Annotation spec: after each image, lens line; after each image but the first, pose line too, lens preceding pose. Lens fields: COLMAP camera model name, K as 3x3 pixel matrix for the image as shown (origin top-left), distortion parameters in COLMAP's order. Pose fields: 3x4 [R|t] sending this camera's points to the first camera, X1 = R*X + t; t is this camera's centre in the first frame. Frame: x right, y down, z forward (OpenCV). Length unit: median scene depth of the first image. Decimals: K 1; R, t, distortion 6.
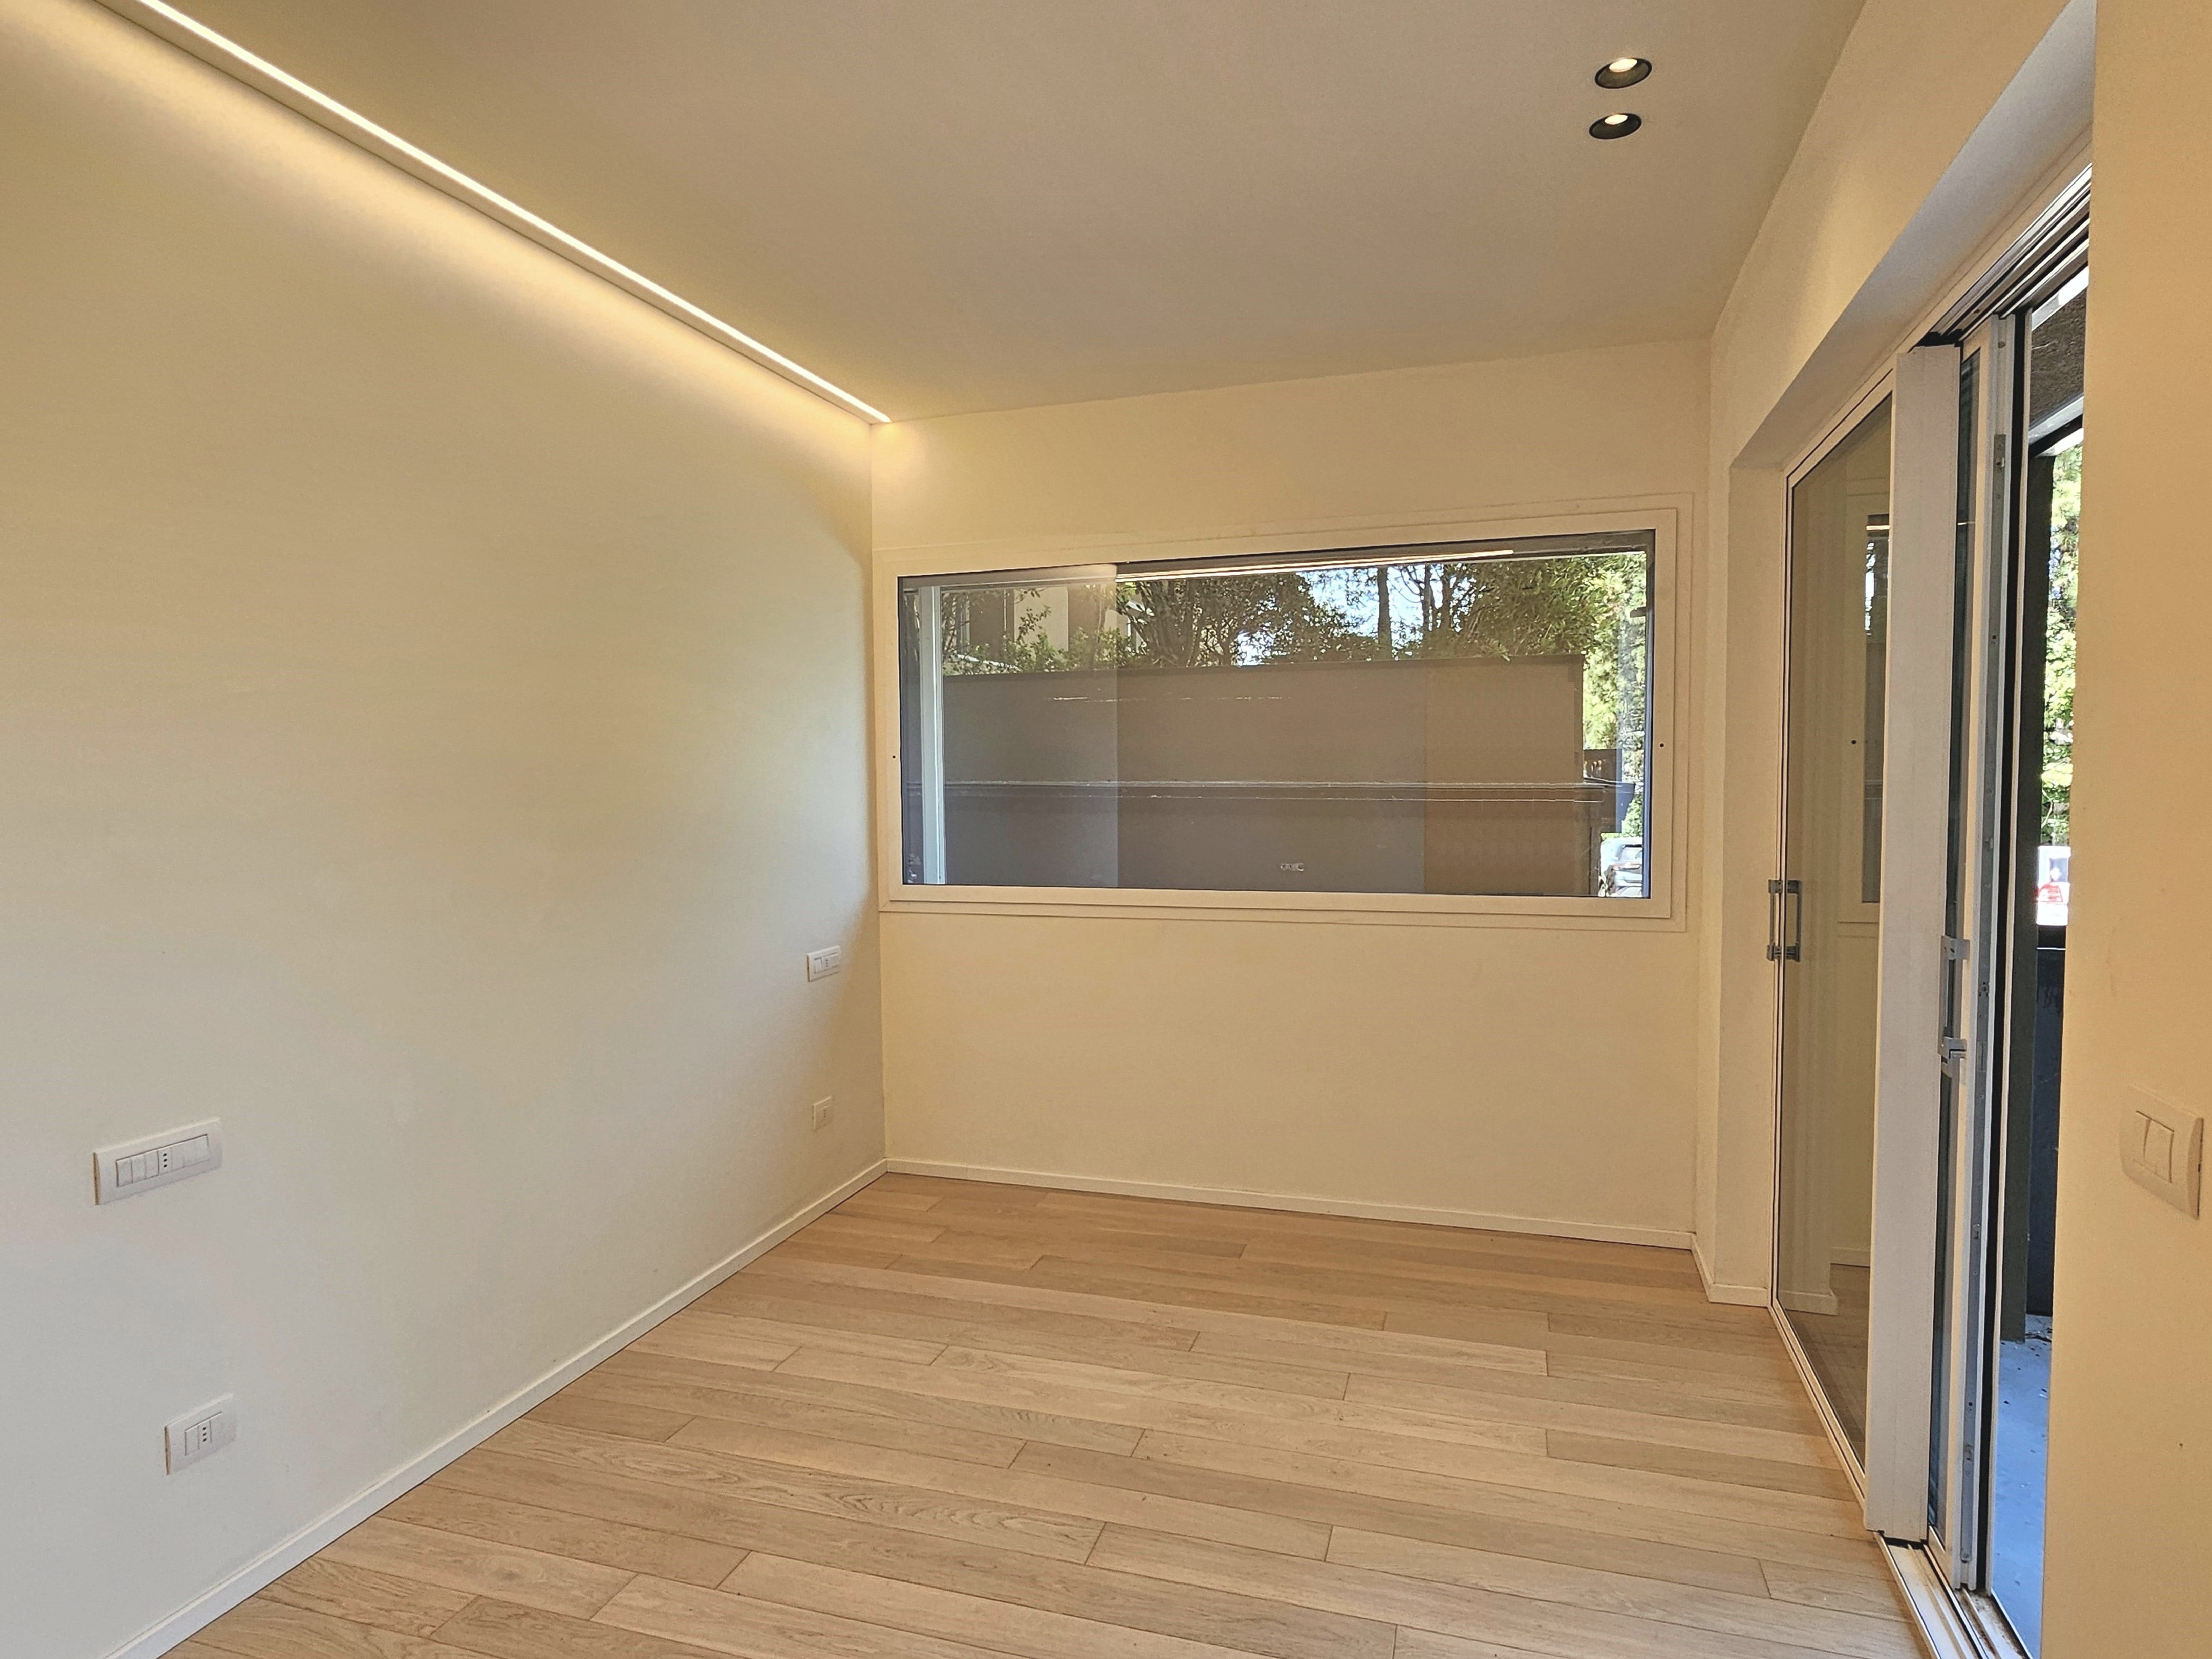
lens RADIAL K [[1271.3, 0, 1101.3], [0, 1271.3, 837.4], [0, 0, 1]] dist [-0.004694, 0.000817]
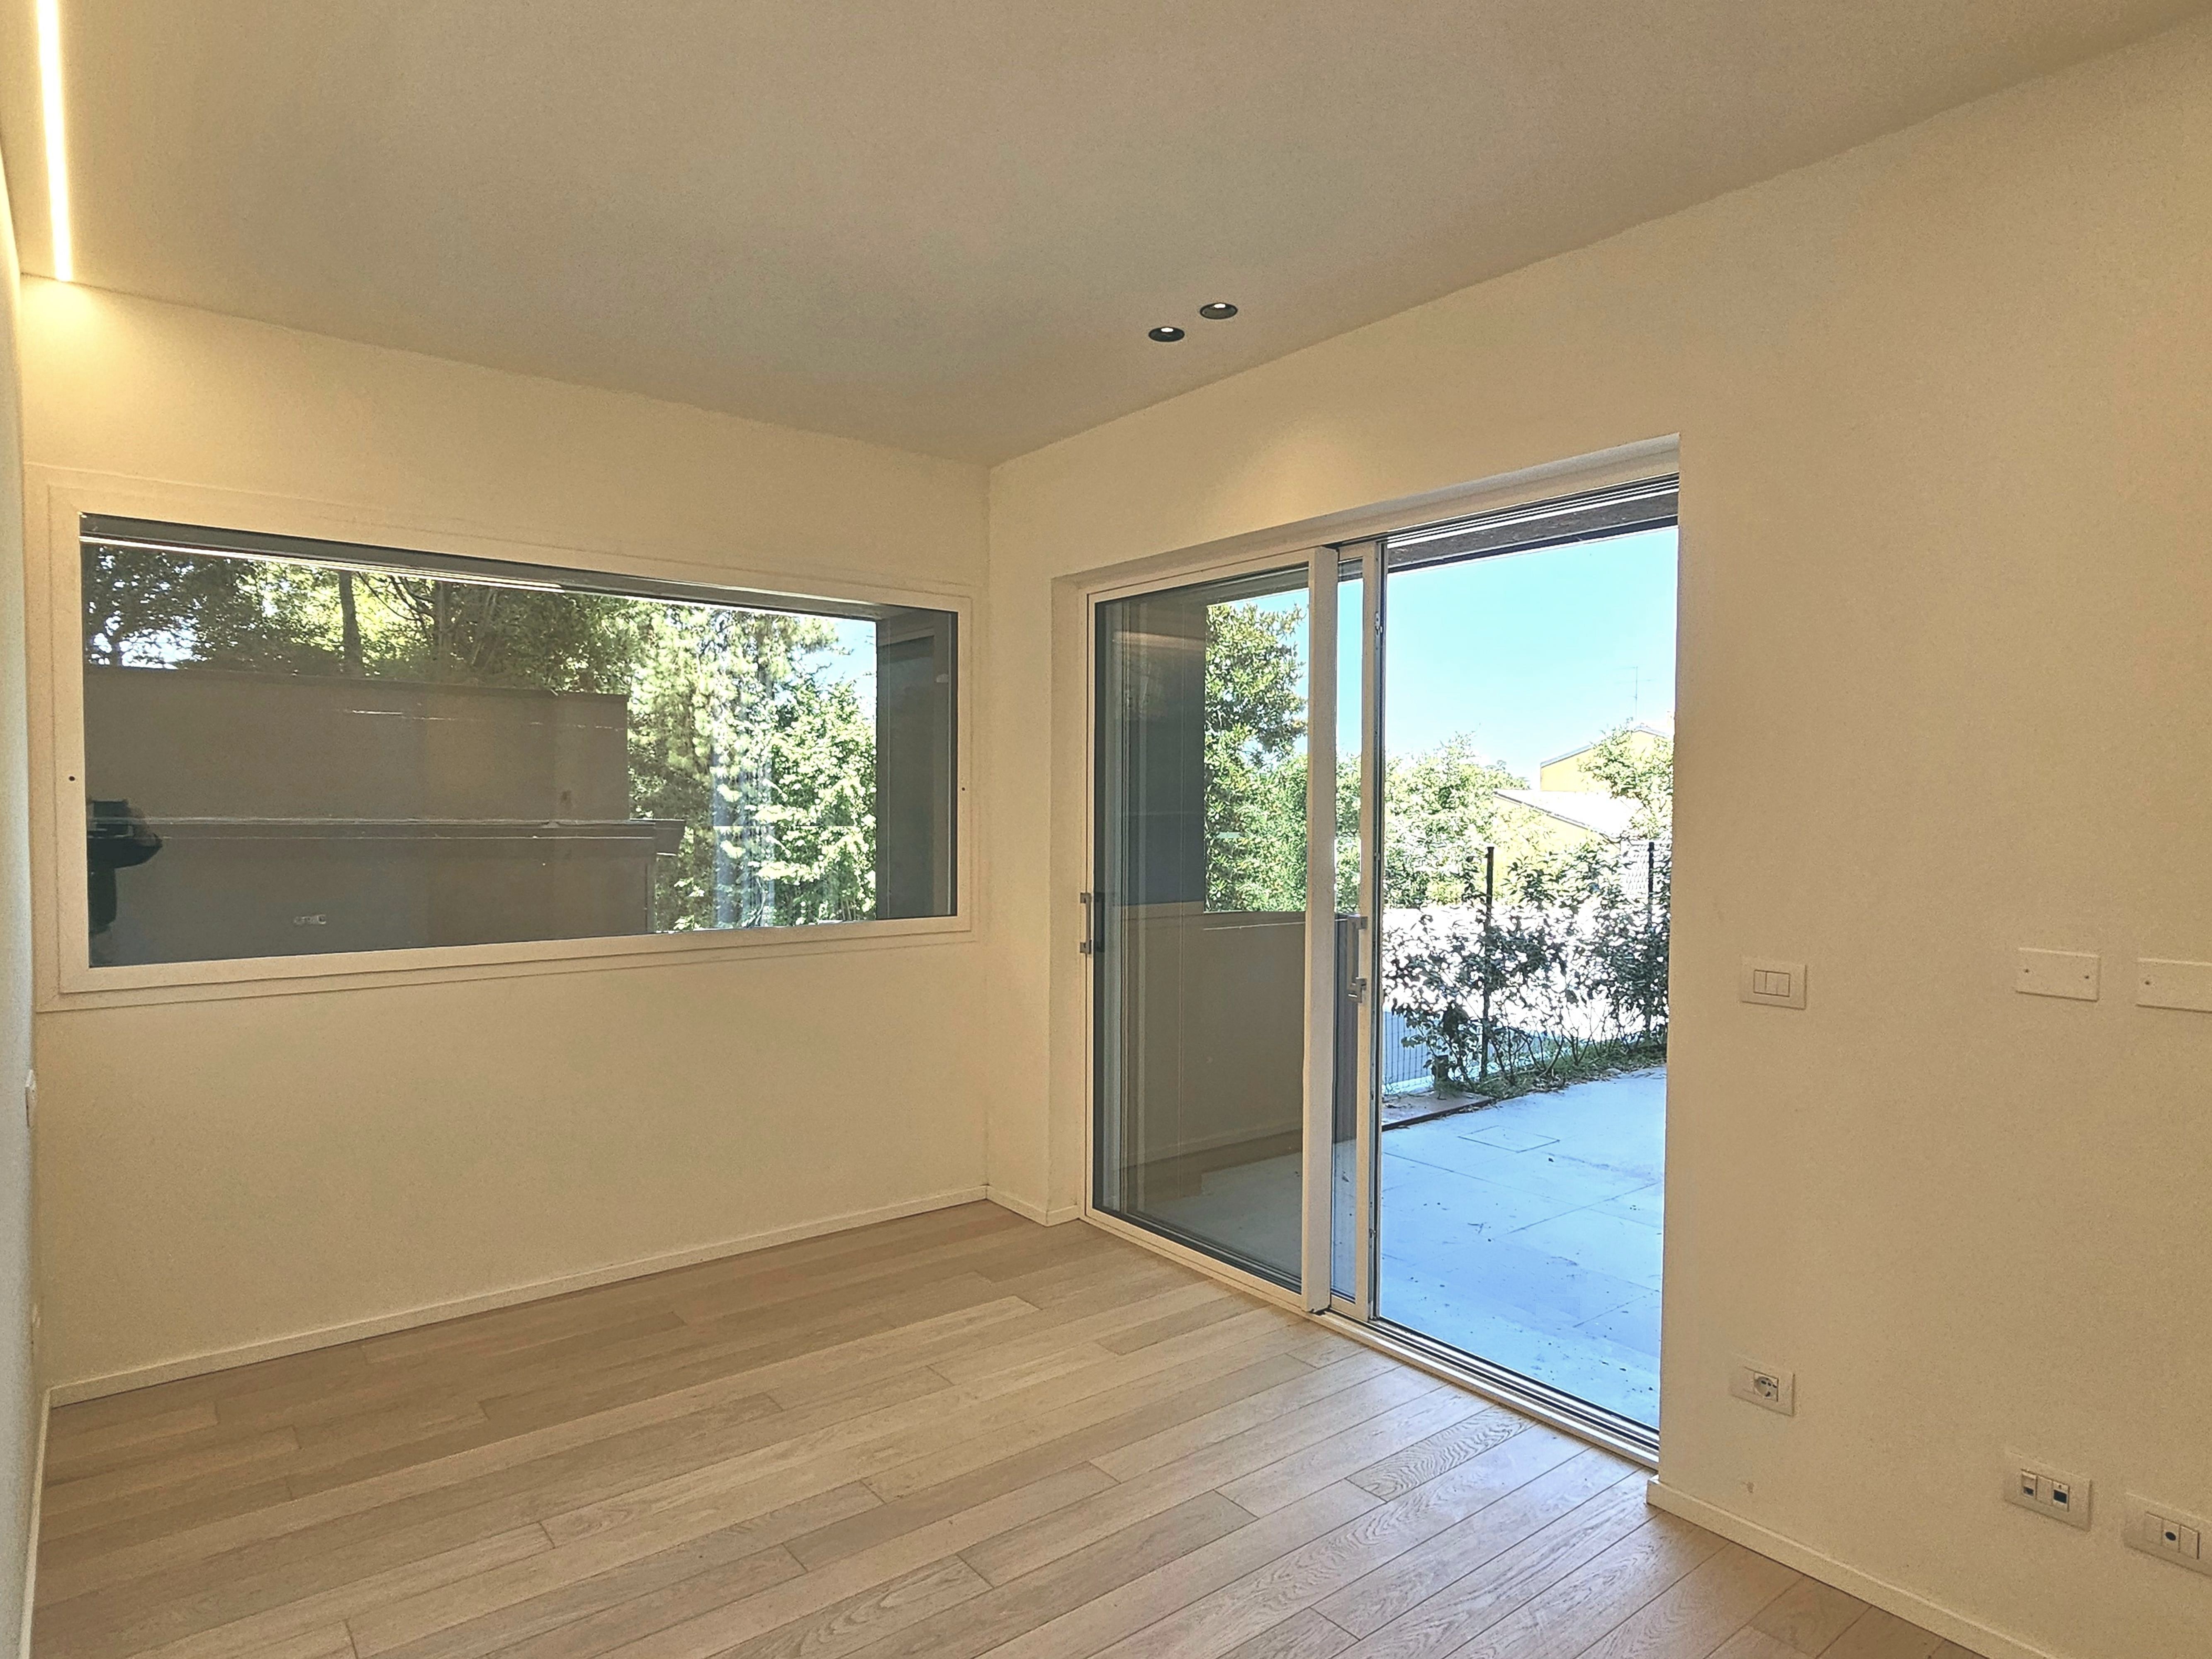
lens RADIAL K [[1271.3, 0, 1099.2], [0, 1271.3, 824.7], [0, 0, 1]] dist [-0.004694, 0.000817]
pose [[0.560464, -0.002499, 0.828175, -0.524032], [0.034501, 0.999198, -0.020333, -0.009140], [-0.827460, 0.039969, 0.560101, 0.218674]]
